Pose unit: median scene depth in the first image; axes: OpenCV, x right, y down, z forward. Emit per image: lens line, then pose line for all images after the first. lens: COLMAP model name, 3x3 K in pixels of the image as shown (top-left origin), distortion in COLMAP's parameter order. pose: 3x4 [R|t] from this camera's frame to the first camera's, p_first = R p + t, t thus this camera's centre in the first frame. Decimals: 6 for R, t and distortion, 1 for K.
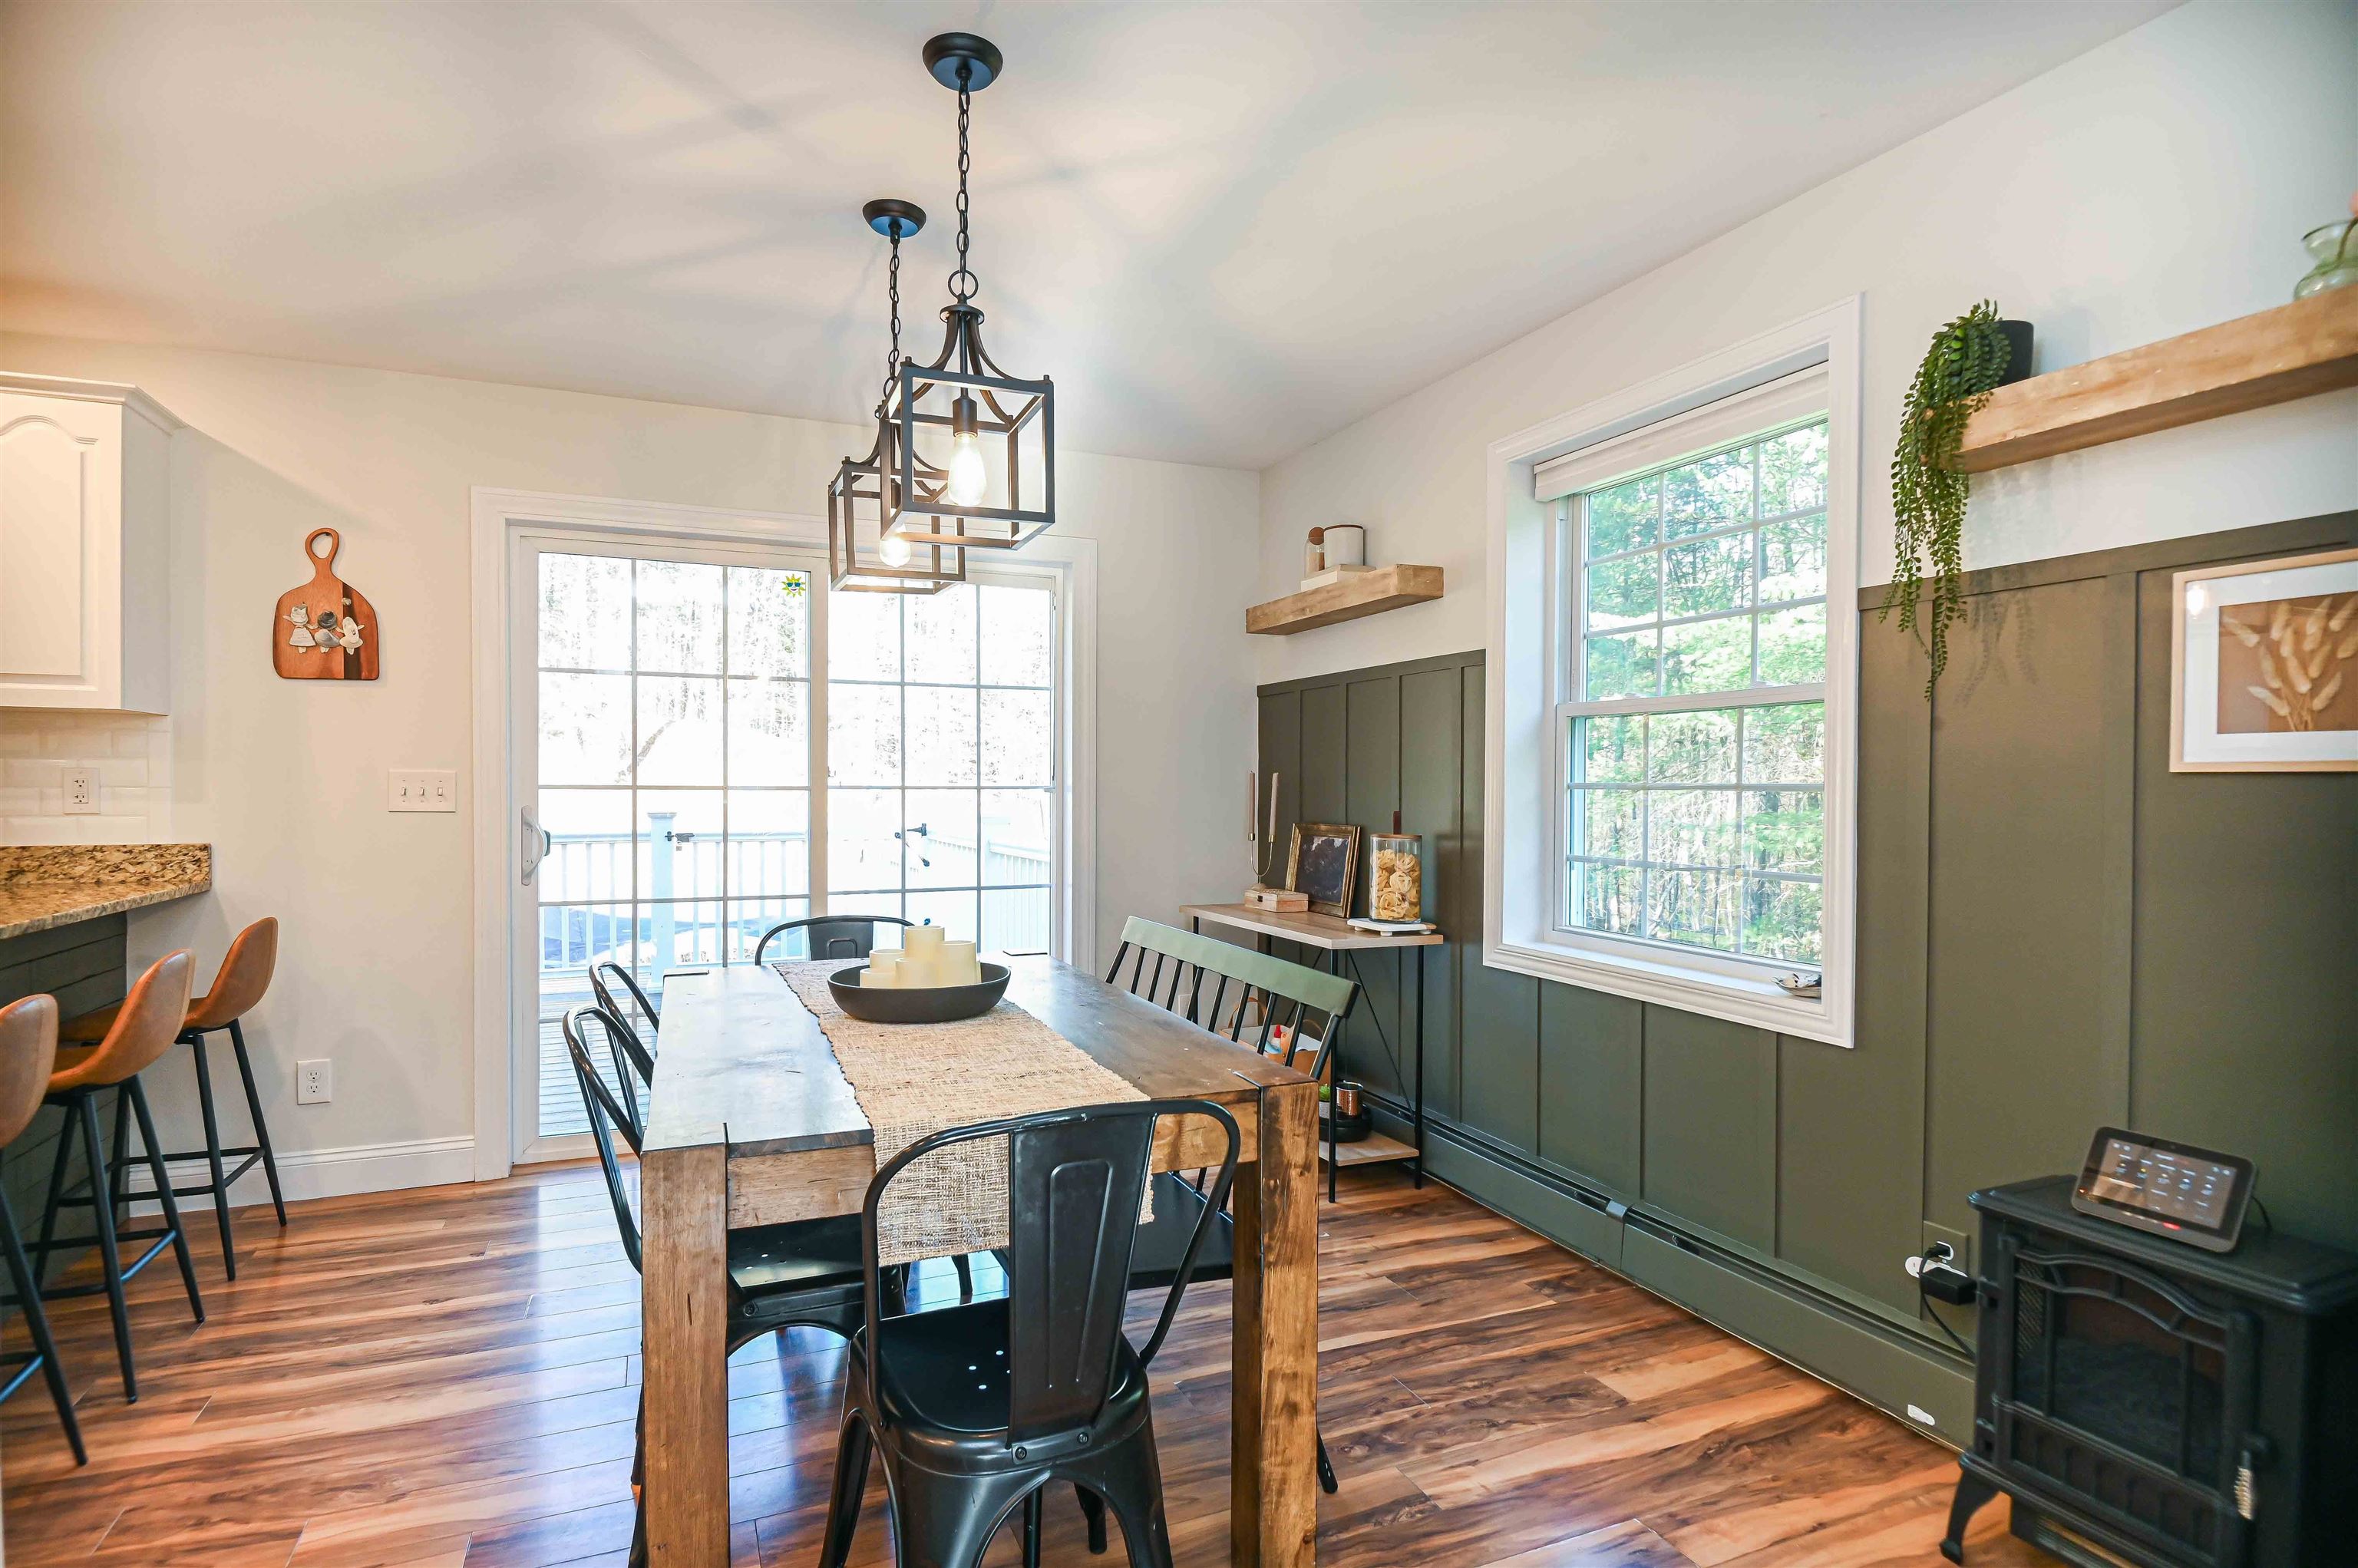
lens RADIAL K [[1198.3, 0, 1180.6], [0, 1198.3, 794.6], [0, 0, 1]] dist [-0.001543, -0.001760]
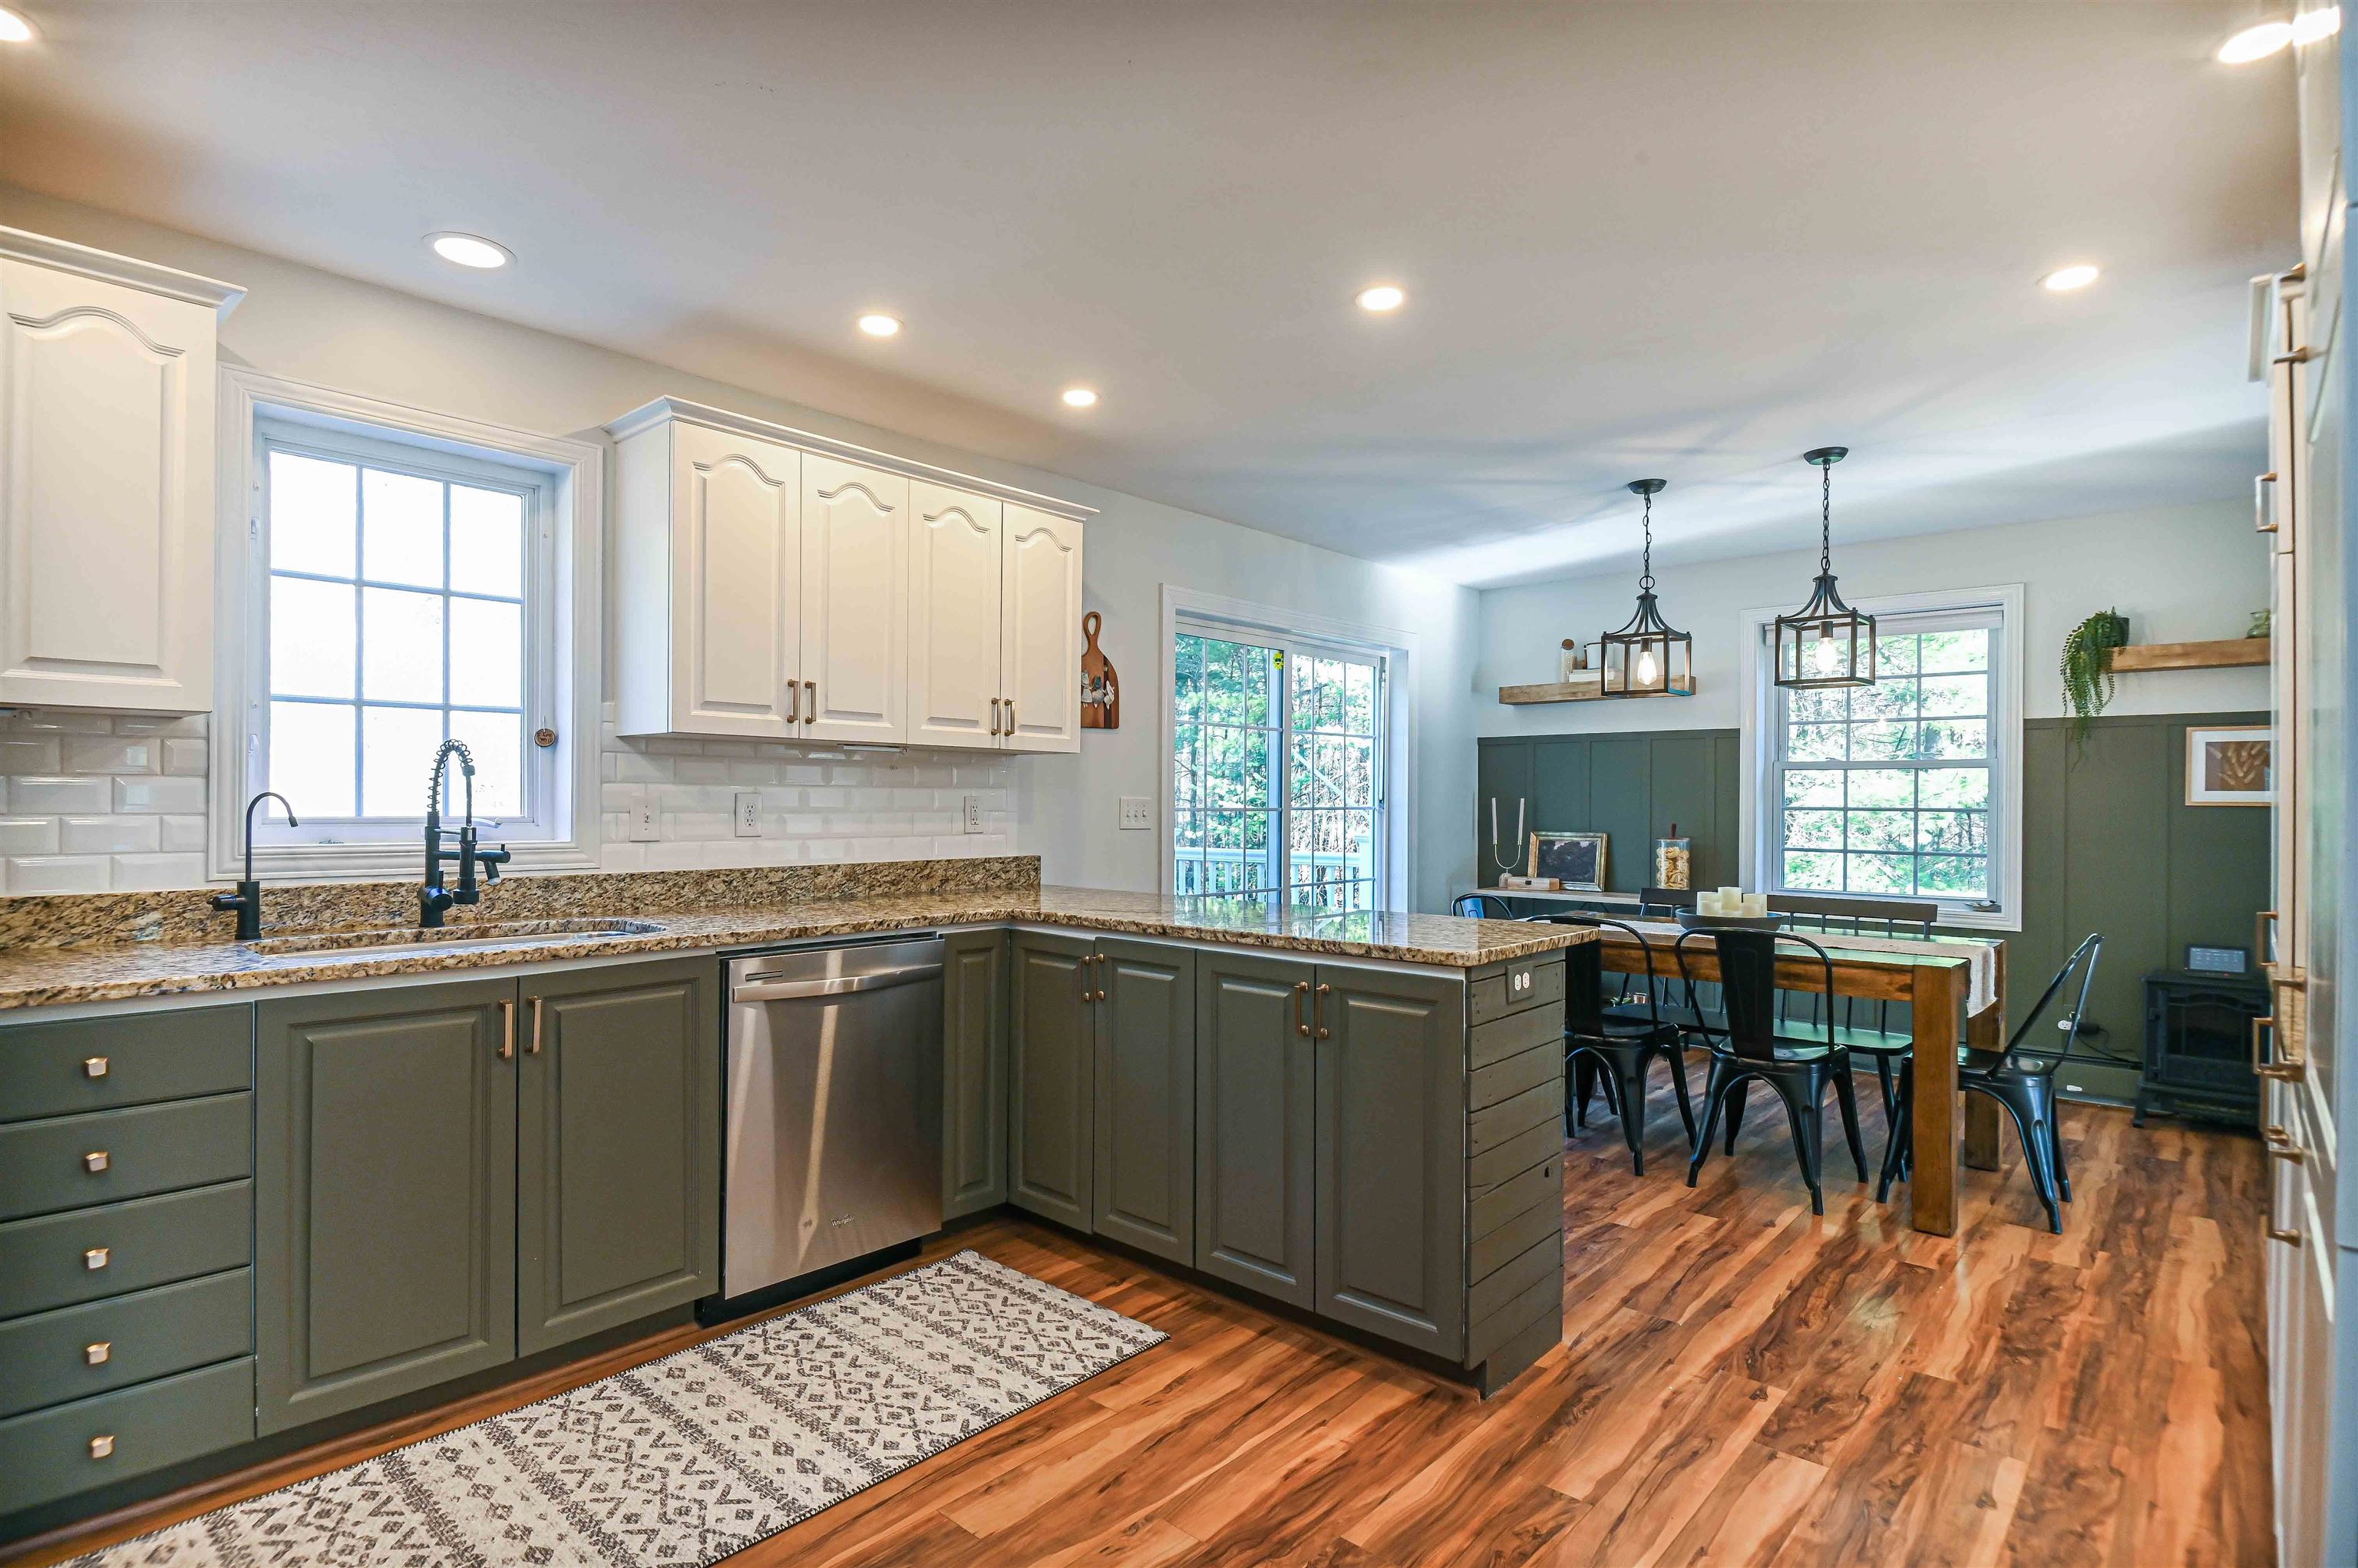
lens RADIAL K [[1198.3, 0, 1166.2], [0, 1198.3, 794.2], [0, 0, 1]] dist [-0.001543, -0.001760]
pose [[0.906424, 0.002848, 0.422359, -1.272313], [0.001733, 0.999944, -0.010463, -0.011509], [-0.422365, 0.010216, 0.906368, -0.222885]]
